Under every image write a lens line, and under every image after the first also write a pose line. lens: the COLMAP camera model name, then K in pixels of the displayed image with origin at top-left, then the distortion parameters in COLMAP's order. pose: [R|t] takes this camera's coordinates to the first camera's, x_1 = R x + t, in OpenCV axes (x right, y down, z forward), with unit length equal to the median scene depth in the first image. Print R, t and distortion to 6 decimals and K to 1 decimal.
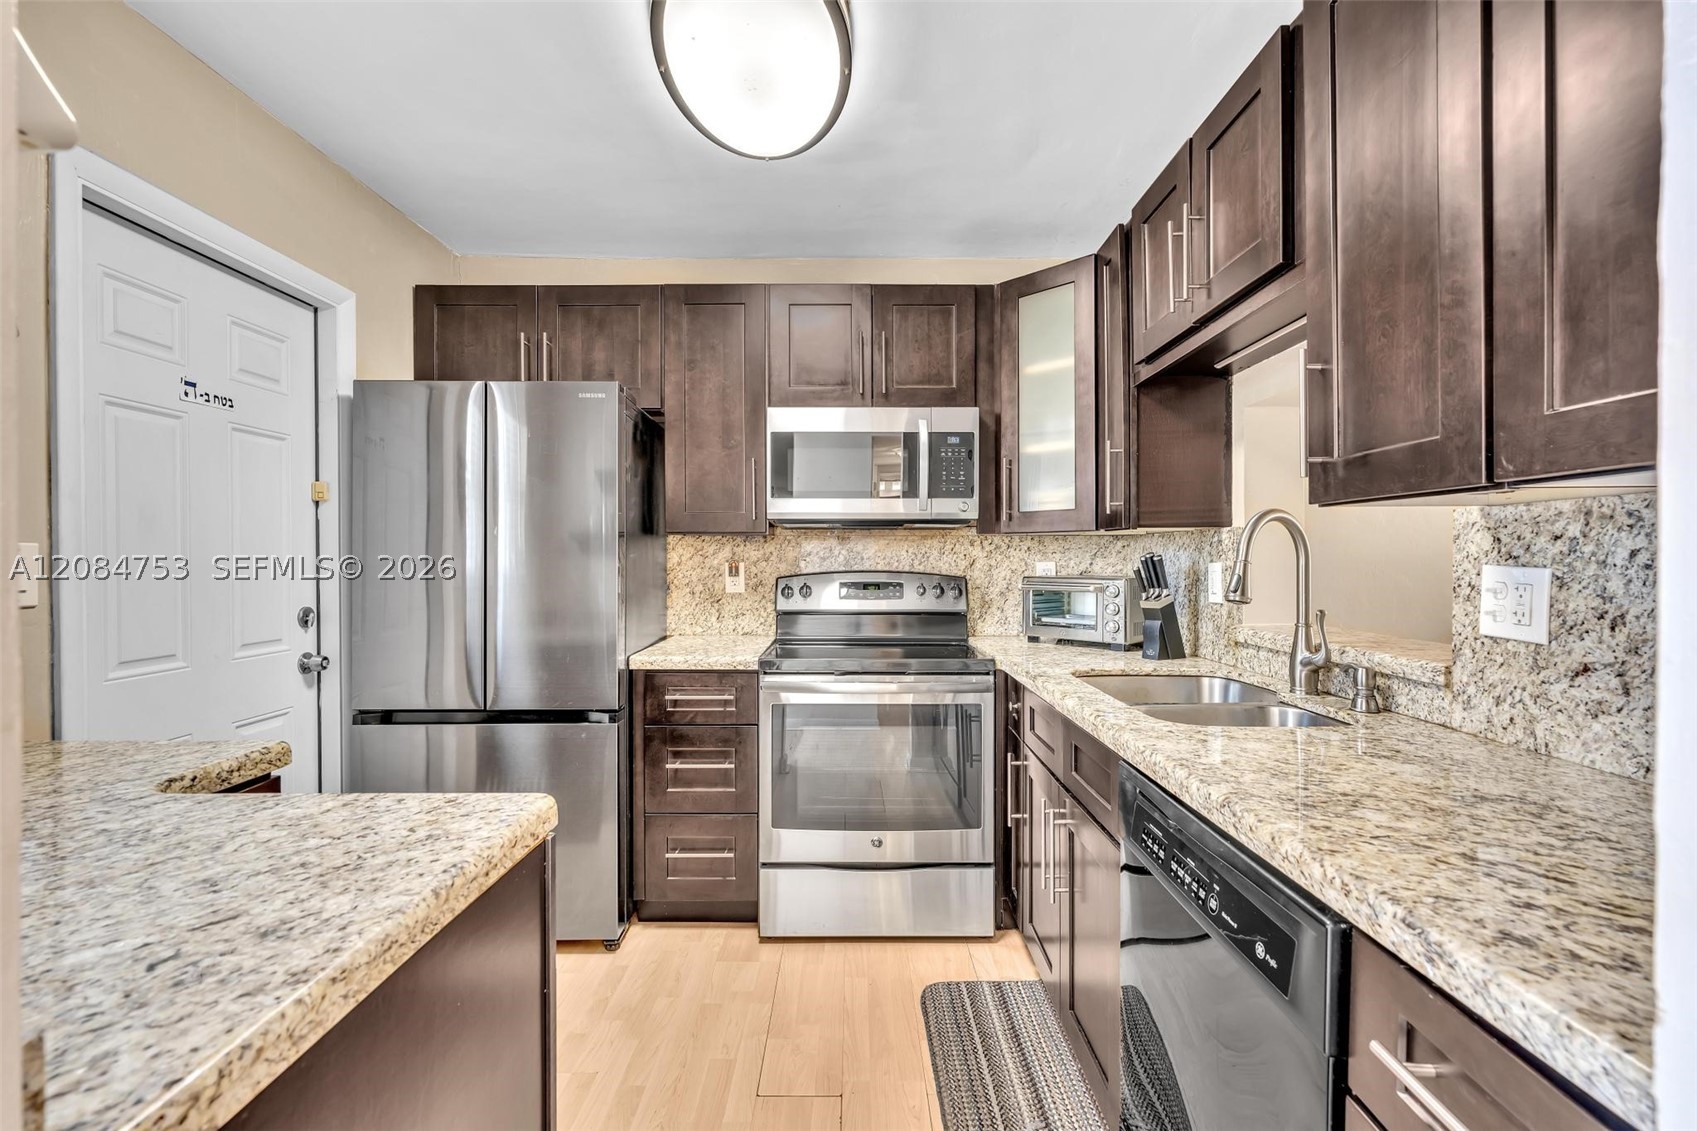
lens RADIAL K [[768.2, 0, 850.9], [0, 768.2, 559.0], [0, 0, 1]] dist [-0.001463, 0.001035]
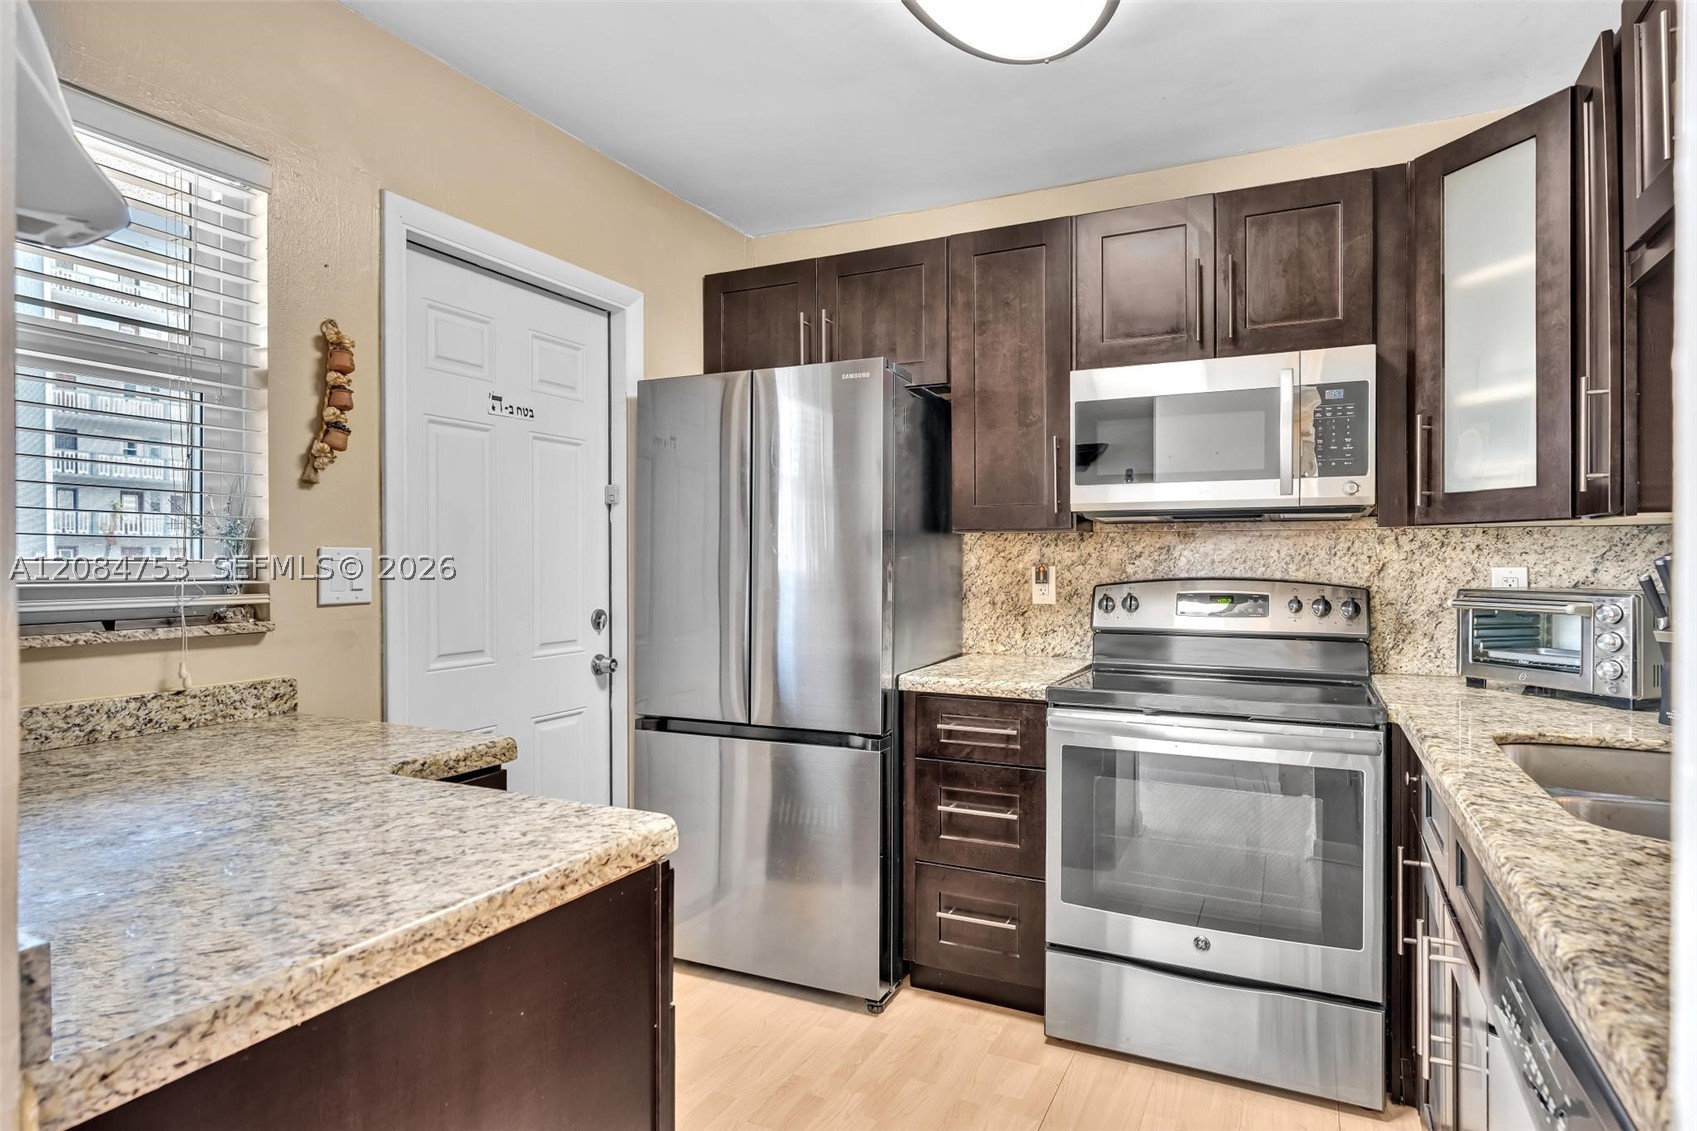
lens RADIAL K [[939.4, 0, 848.2], [0, 939.4, 560.0], [0, 0, 1]] dist [0.000650, 0.000722]
pose [[0.897710, 0.000476, -0.440587, 0.118224], [-0.001049, 0.999999, -0.001058, -0.000974], [0.440586, 0.001412, 0.897709, 0.029290]]
